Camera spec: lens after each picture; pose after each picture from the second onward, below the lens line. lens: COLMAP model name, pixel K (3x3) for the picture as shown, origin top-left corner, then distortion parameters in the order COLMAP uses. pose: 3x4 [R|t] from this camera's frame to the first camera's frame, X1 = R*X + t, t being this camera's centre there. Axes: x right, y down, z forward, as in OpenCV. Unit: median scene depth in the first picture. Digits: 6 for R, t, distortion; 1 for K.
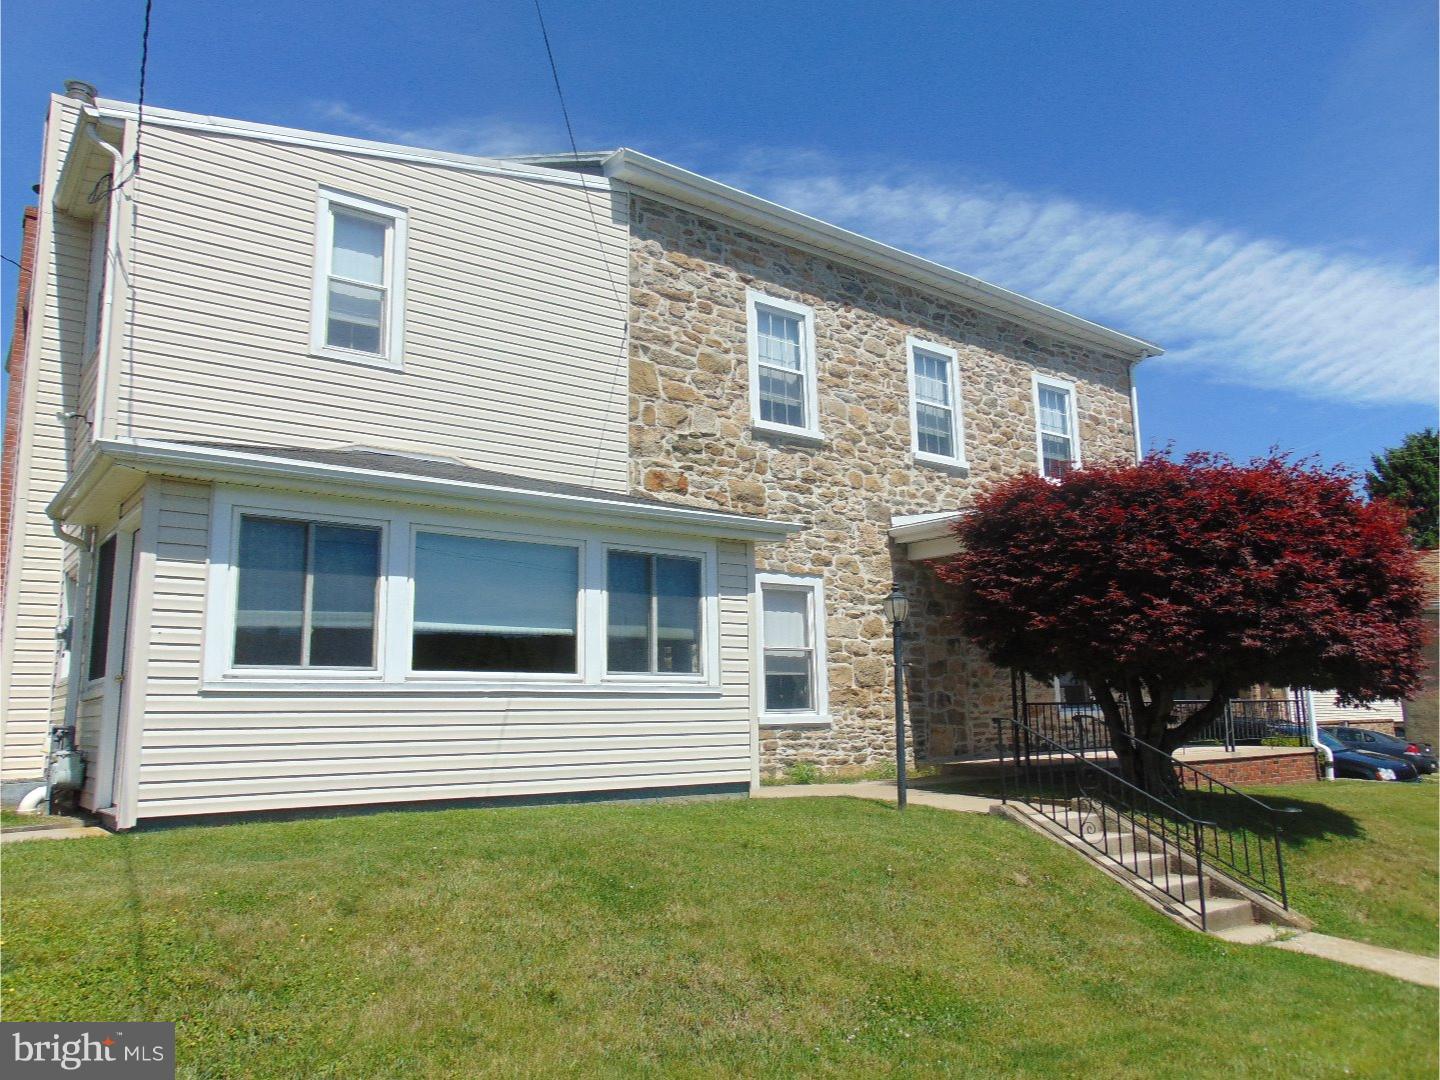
lens RADIAL K [[1092.6, 0, 720.0], [0, 1092.6, 540.0], [0, 0, 1]] dist [-0.045221, 0.082454]
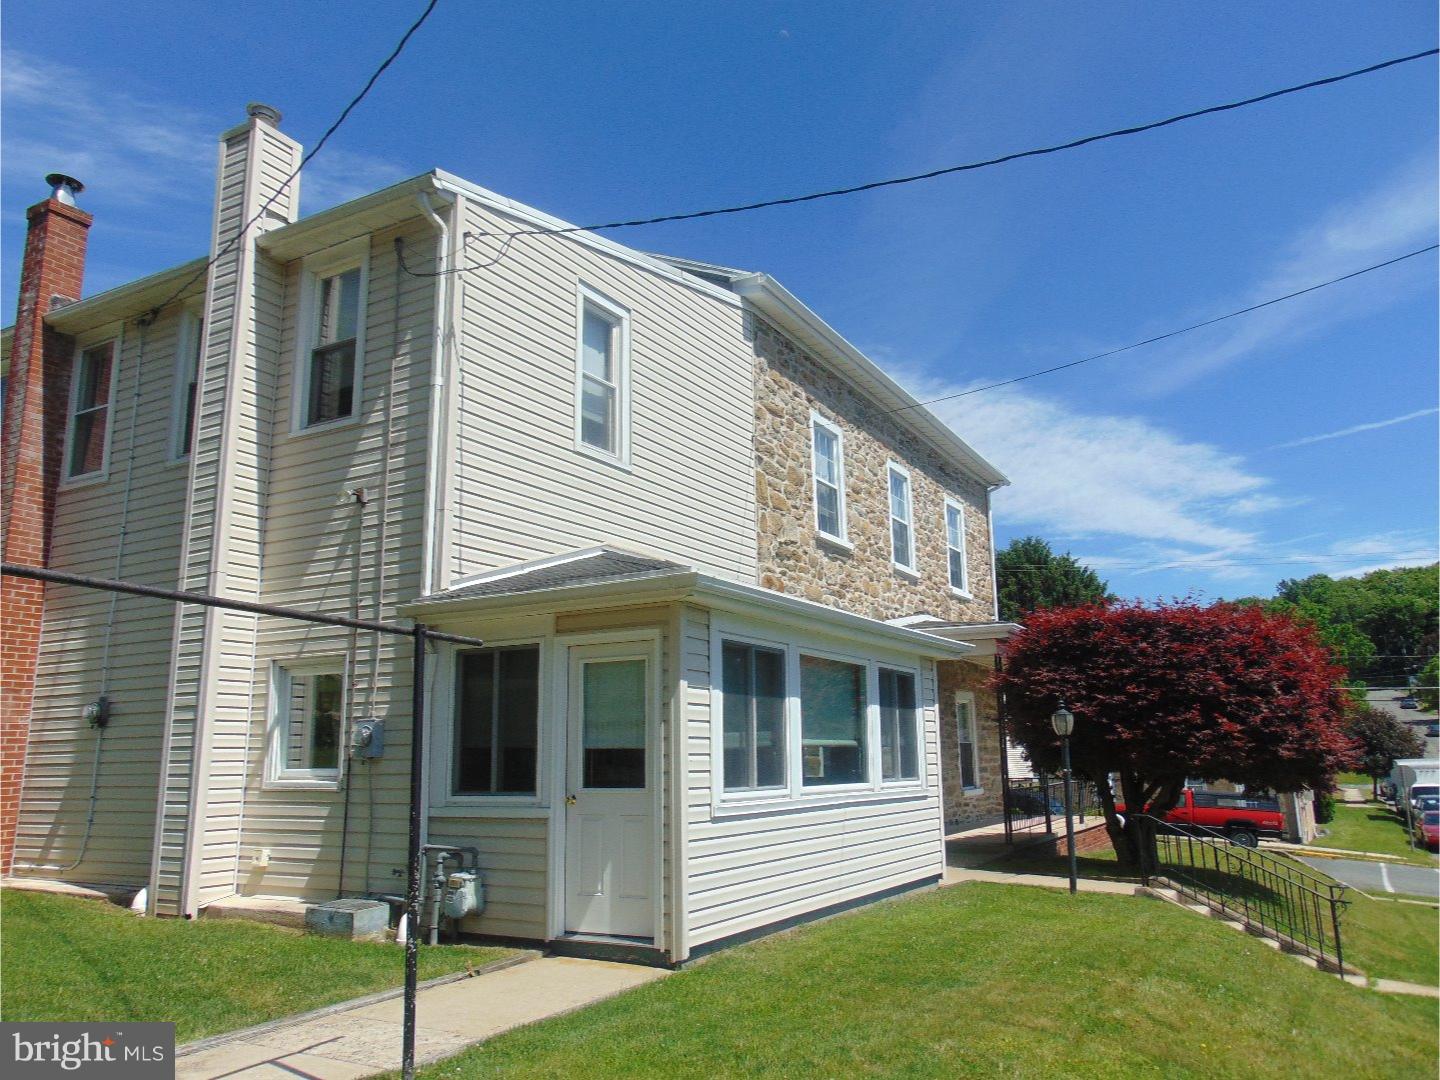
lens RADIAL K [[1092.6, 0, 720.0], [0, 1092.6, 540.0], [0, 0, 1]] dist [-0.045221, 0.082454]
pose [[0.920021, 0.083349, 0.382902, -0.515587], [-0.068253, 0.996266, -0.052870, -0.038305], [-0.385879, 0.022508, 0.922275, 0.030793]]
